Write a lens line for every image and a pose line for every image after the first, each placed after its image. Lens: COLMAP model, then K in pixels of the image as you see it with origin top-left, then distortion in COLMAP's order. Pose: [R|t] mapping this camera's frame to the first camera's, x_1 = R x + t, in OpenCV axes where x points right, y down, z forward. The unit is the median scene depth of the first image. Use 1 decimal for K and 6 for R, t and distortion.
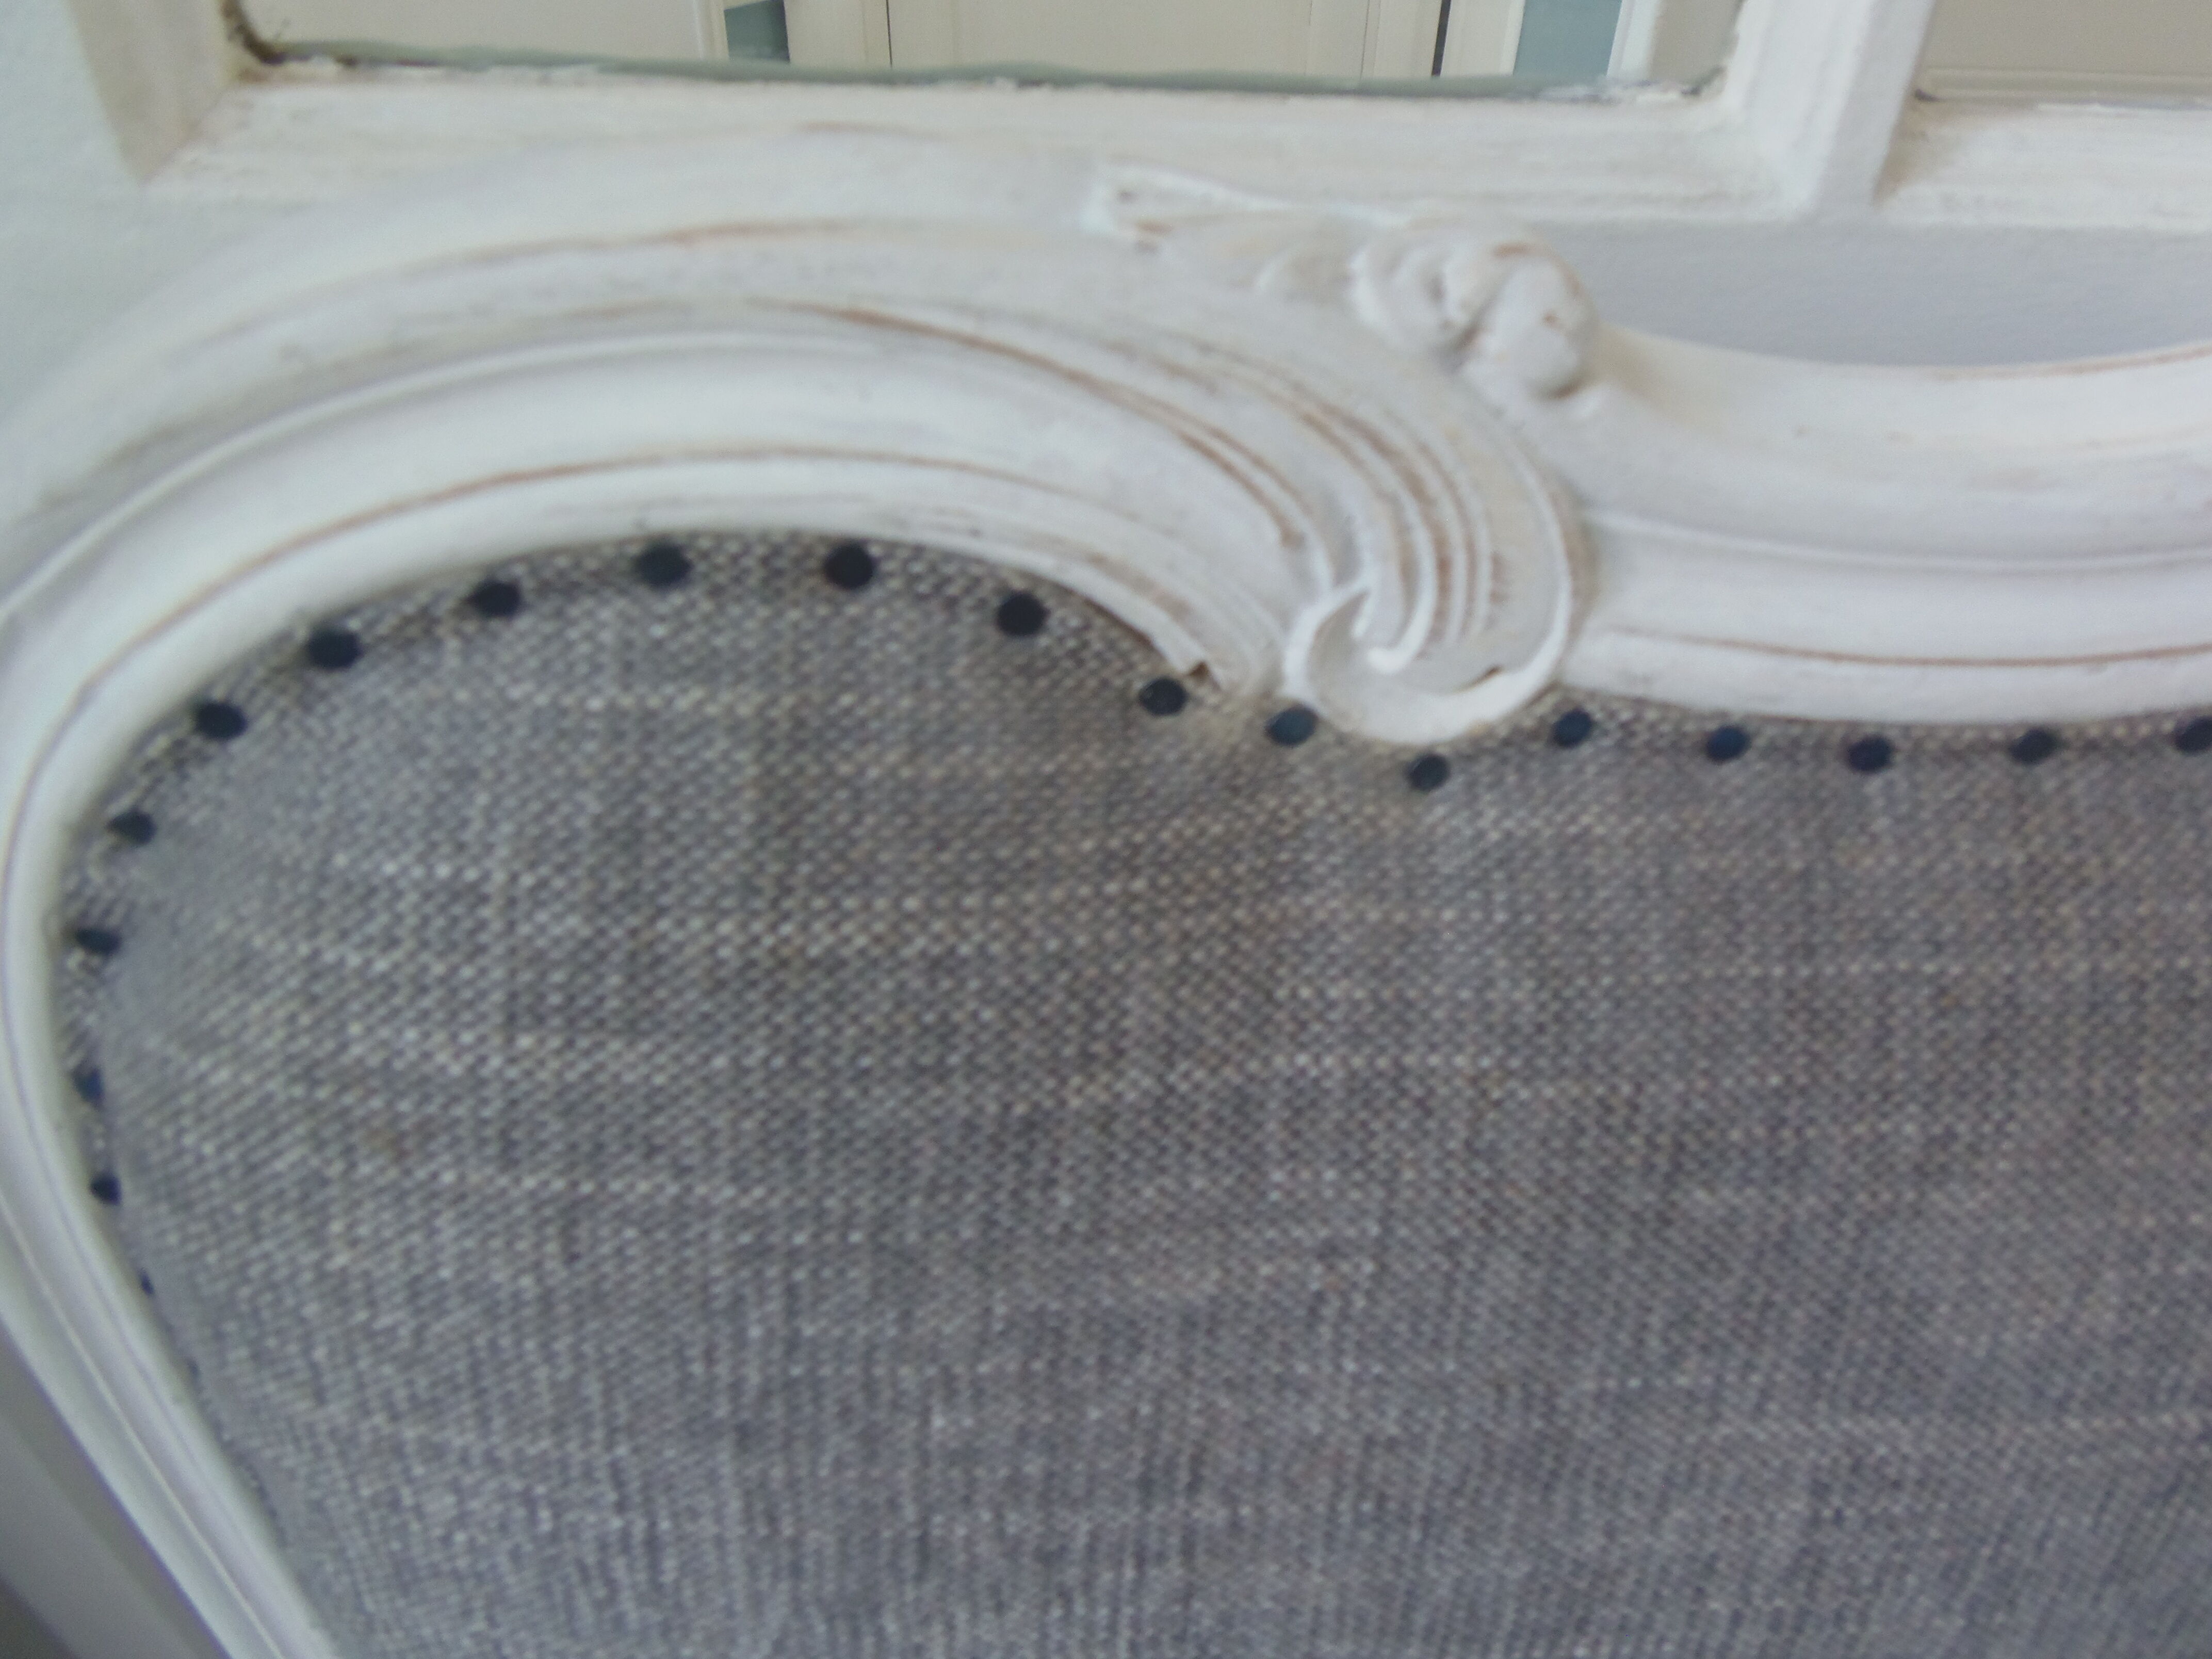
lens RADIAL K [[1632.7, 0, 1116.6], [0, 1632.7, 785.1], [0, 0, 1]] dist [-0.024660, 0.002092]
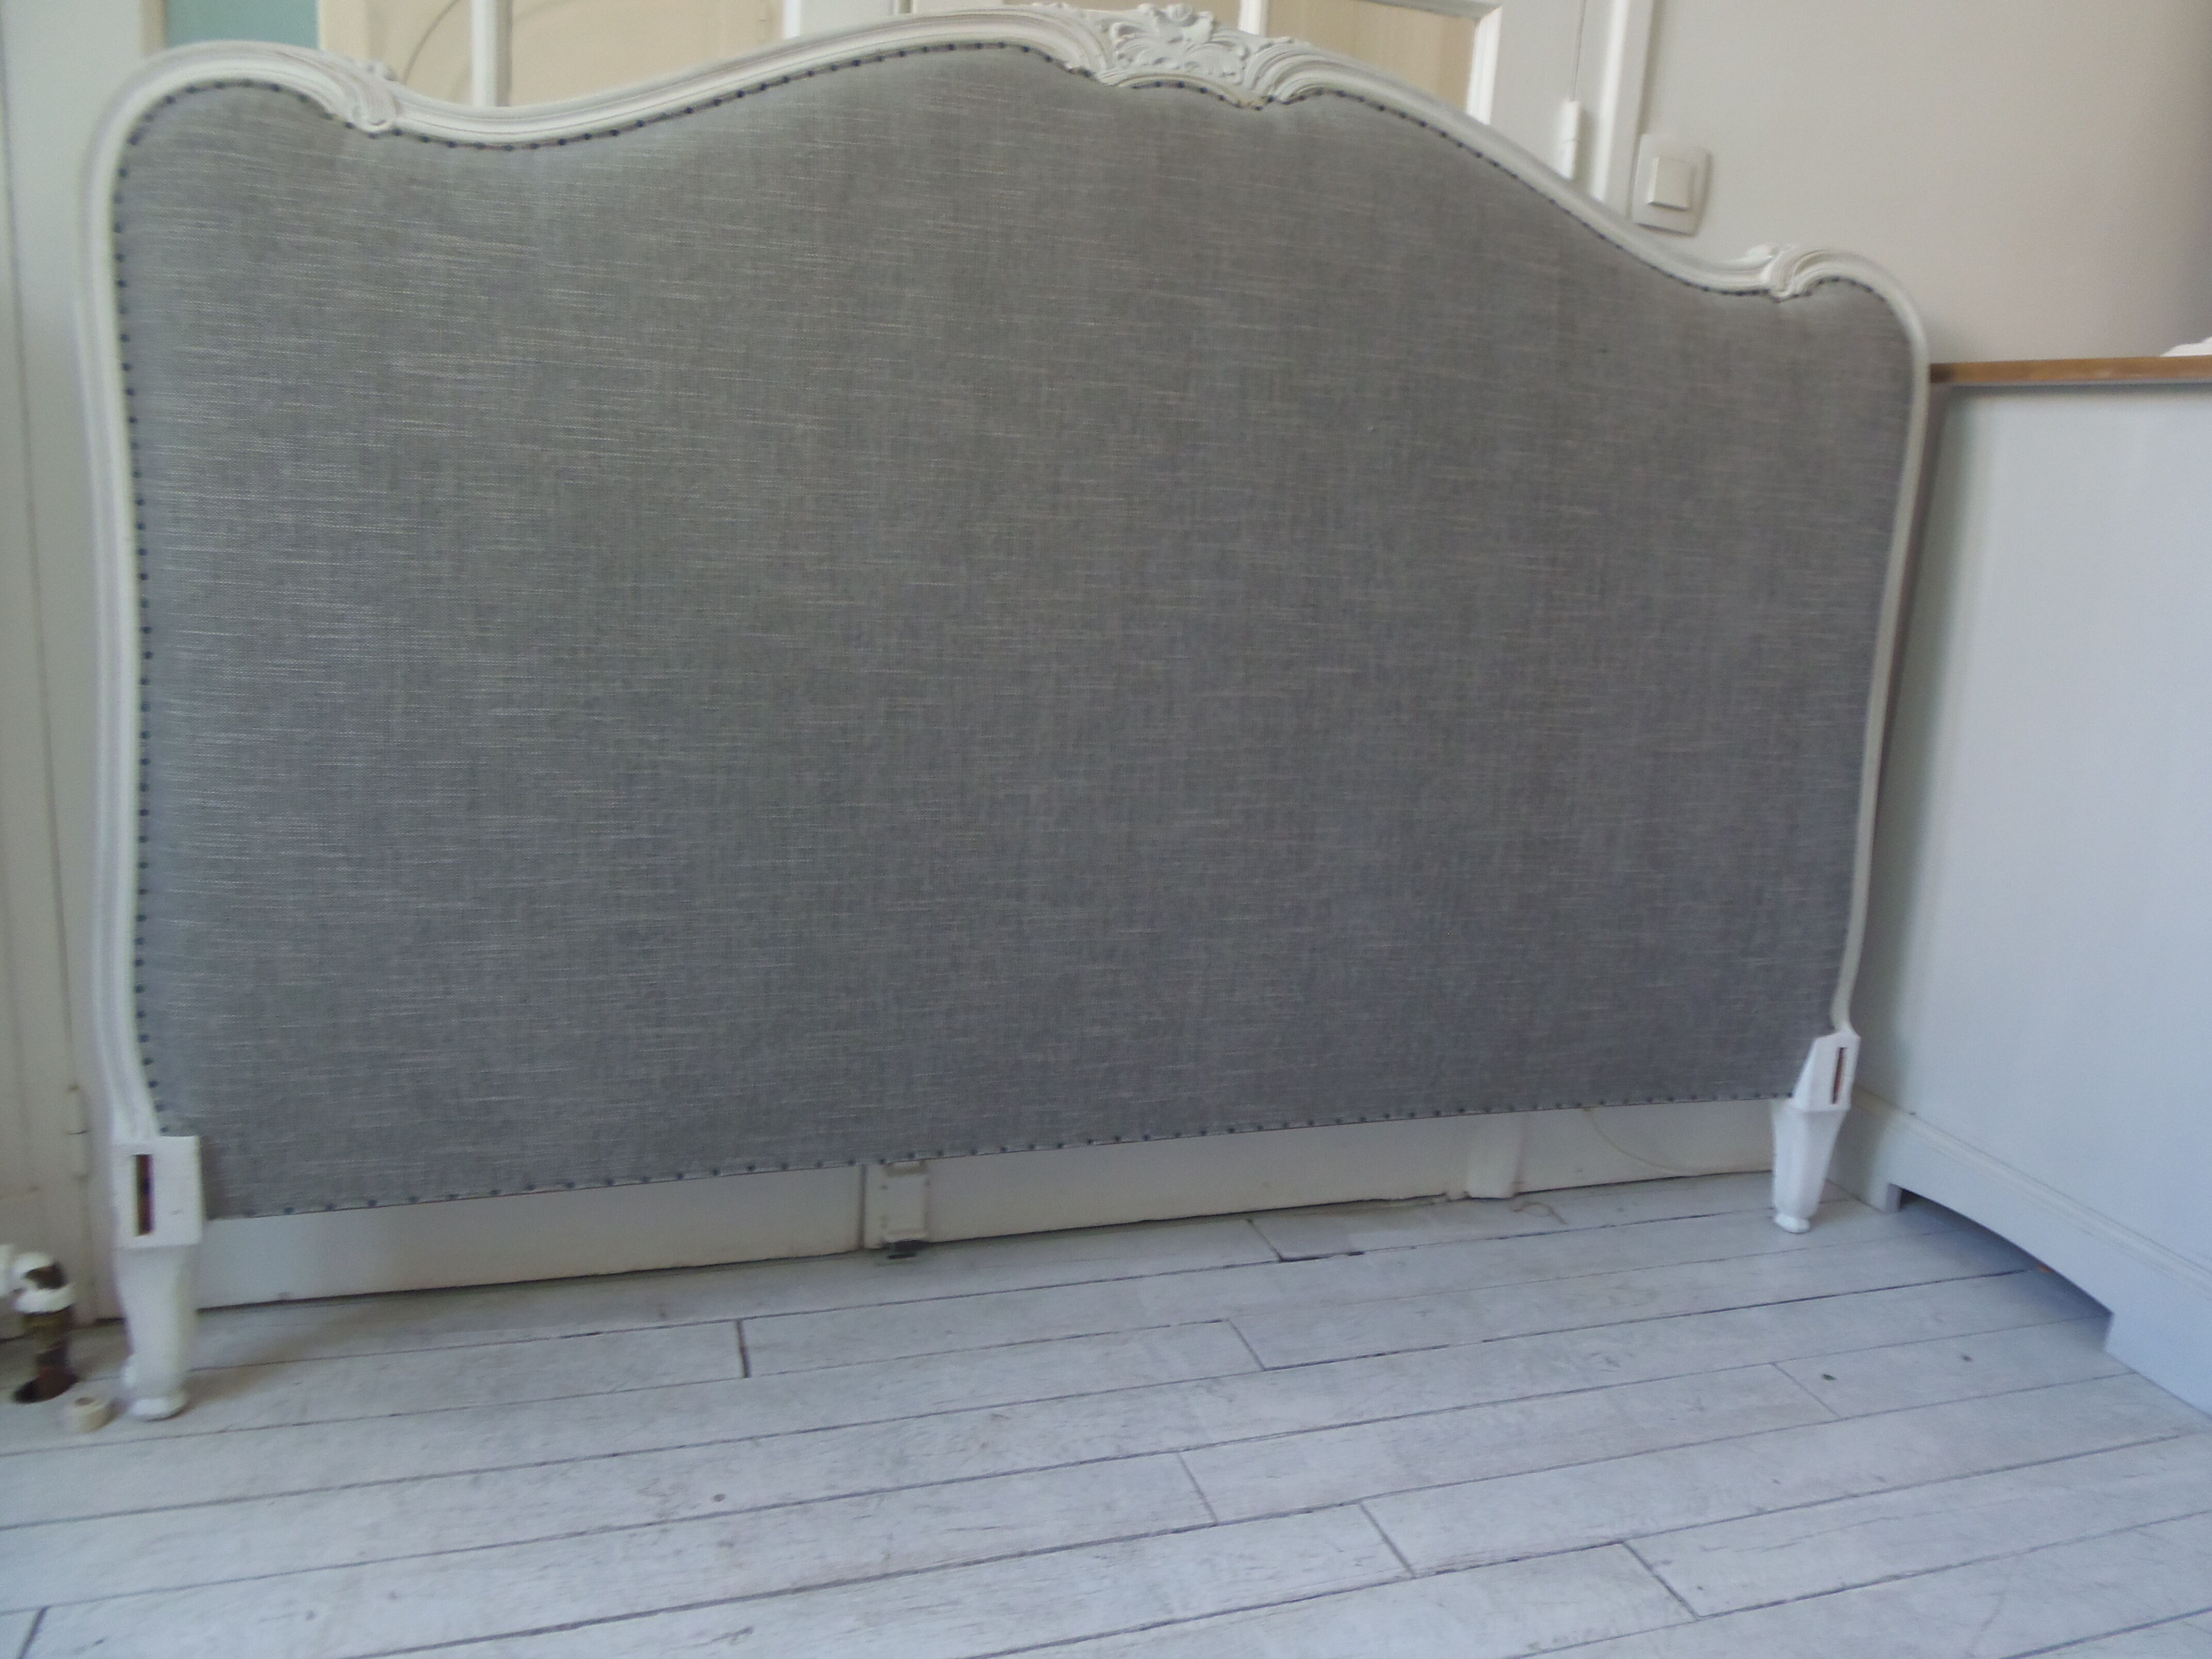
lens RADIAL K [[1601.0, 0, 1114.2], [0, 1601.0, 753.7], [0, 0, 1]] dist [-0.031675, -0.002779]
pose [[0.969572, -0.012409, 0.244490, 1.566586], [0.127886, 0.877280, -0.462629, 5.737307], [-0.208745, 0.479819, 0.852173, -3.987342]]
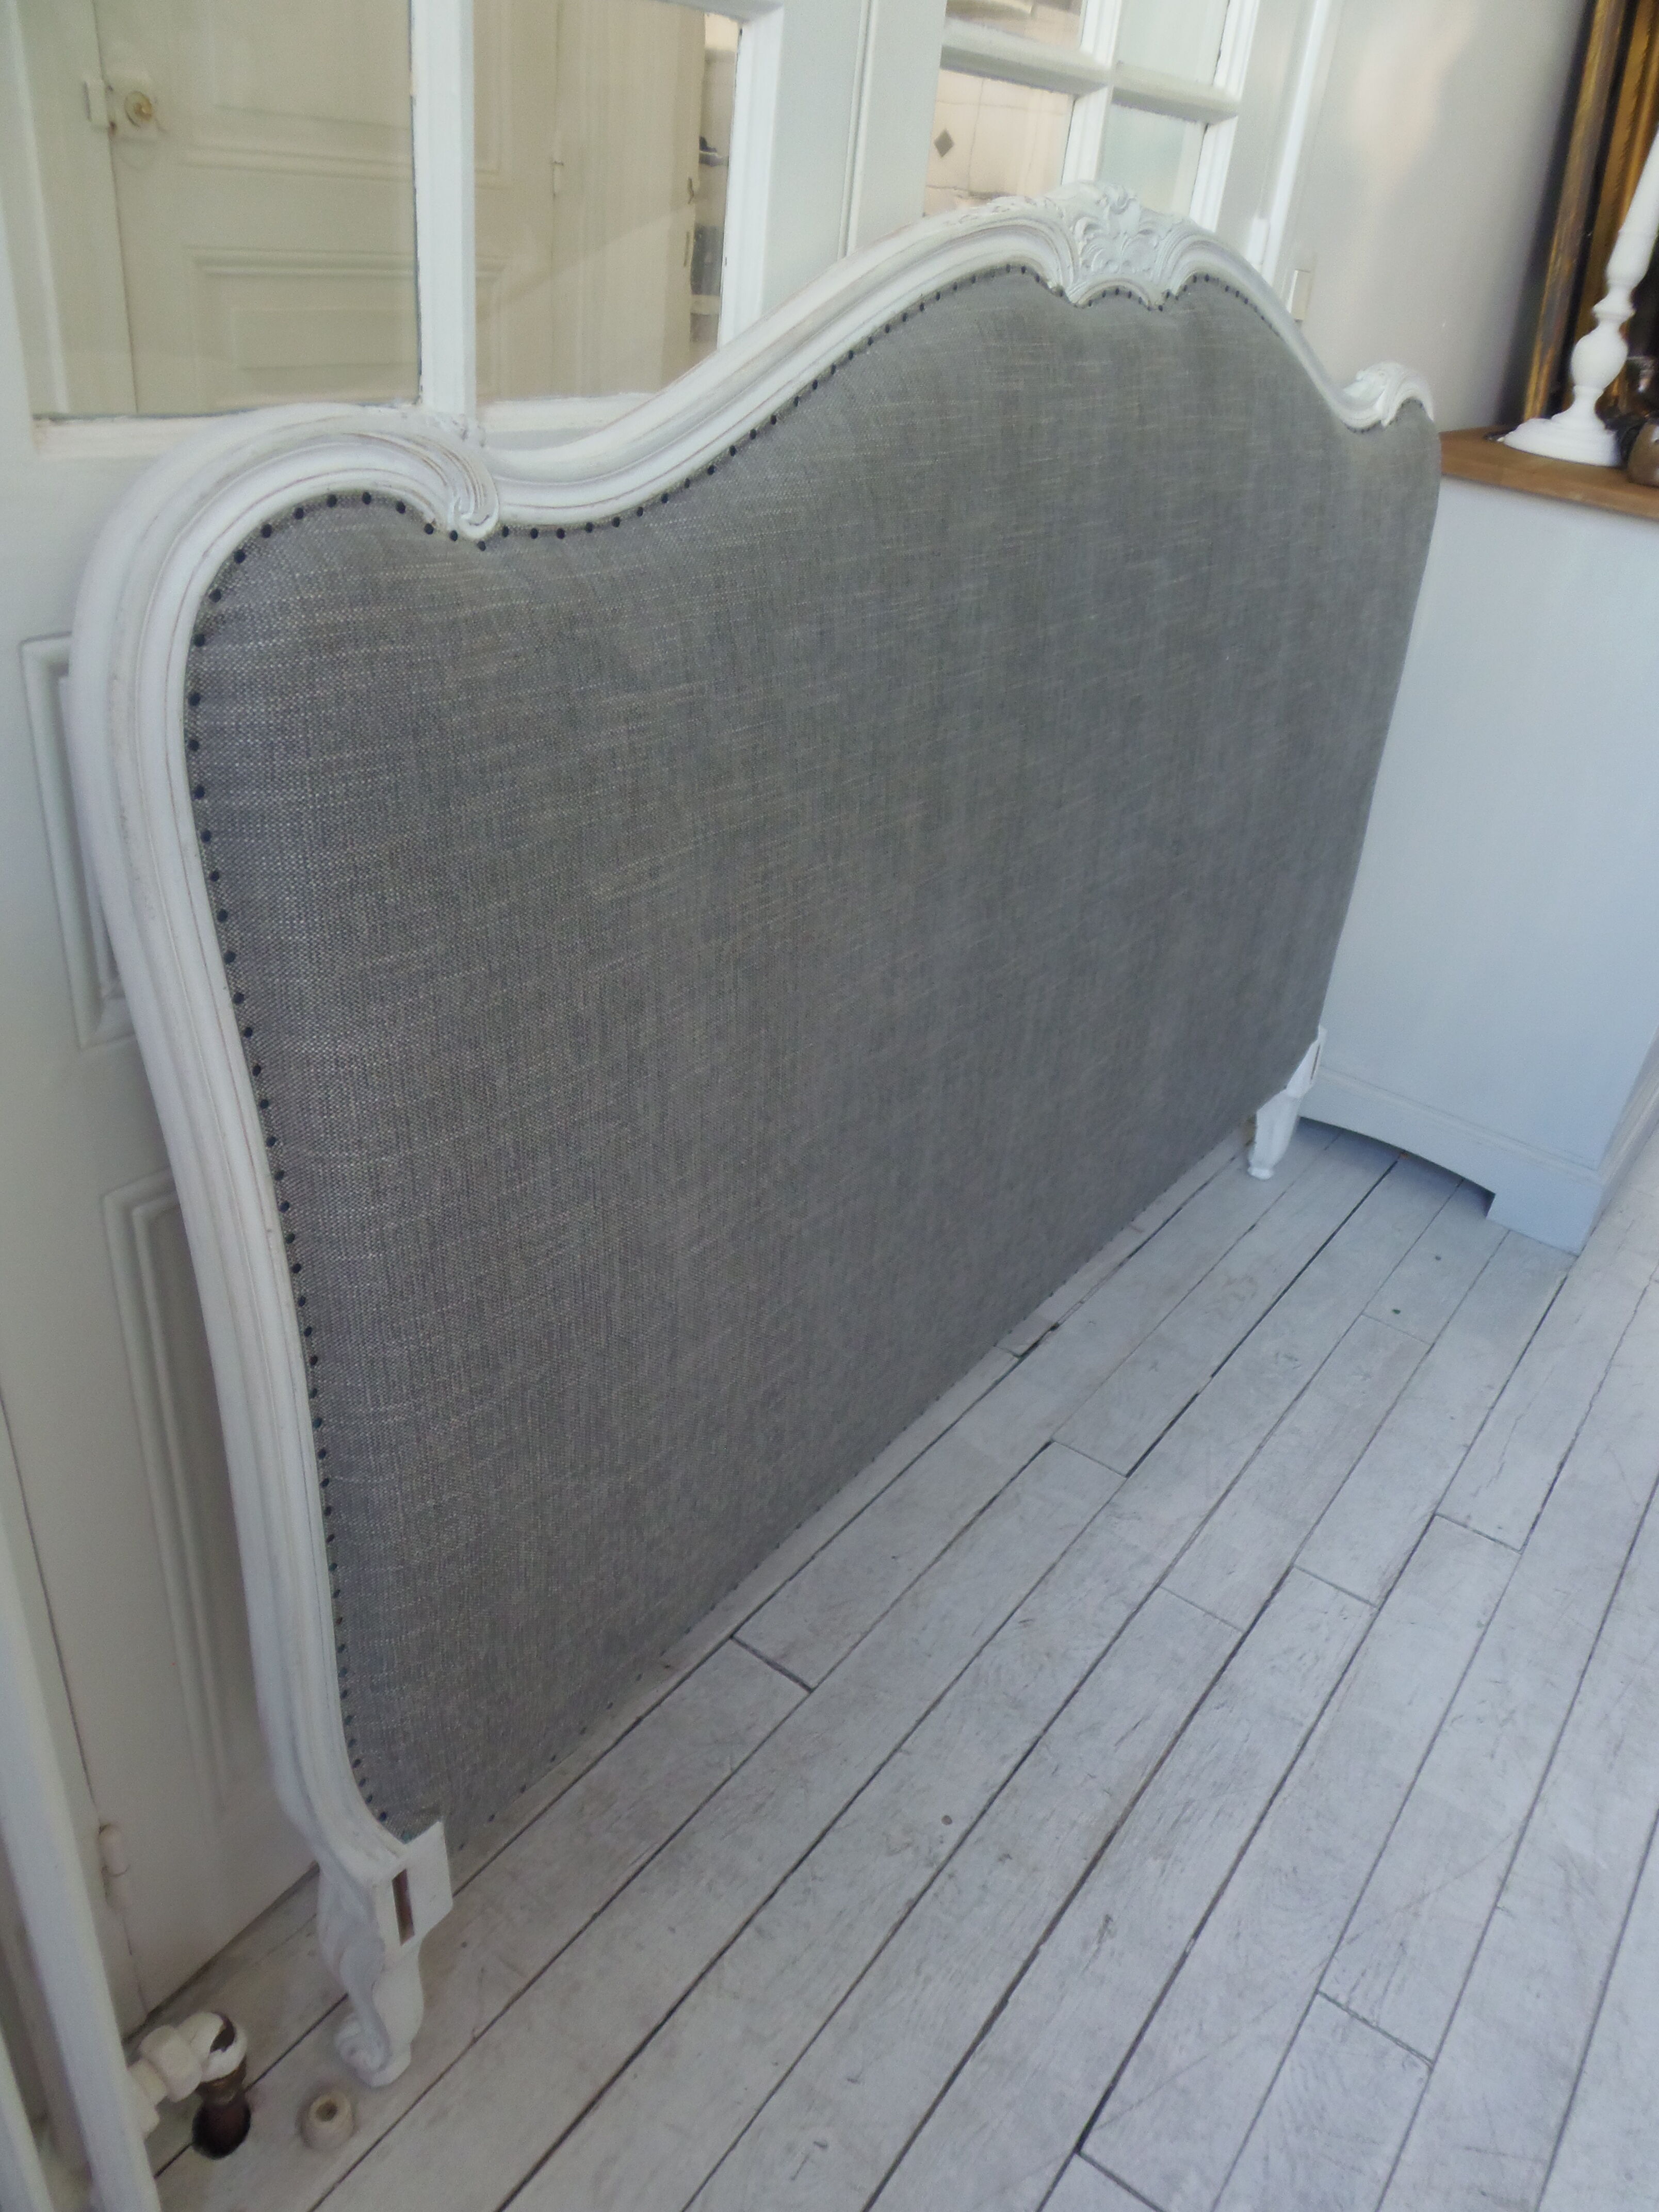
lens RADIAL K [[1632.7, 0, 829.5], [0, 1632.7, 1106.0], [0, 0, 1]] dist [-0.024660, 0.002092]
pose [[0.643344, -0.354695, 0.678454, -2.720081], [0.425094, 0.902535, 0.068749, 1.459877], [-0.636713, 0.244177, 0.731419, -2.375941]]
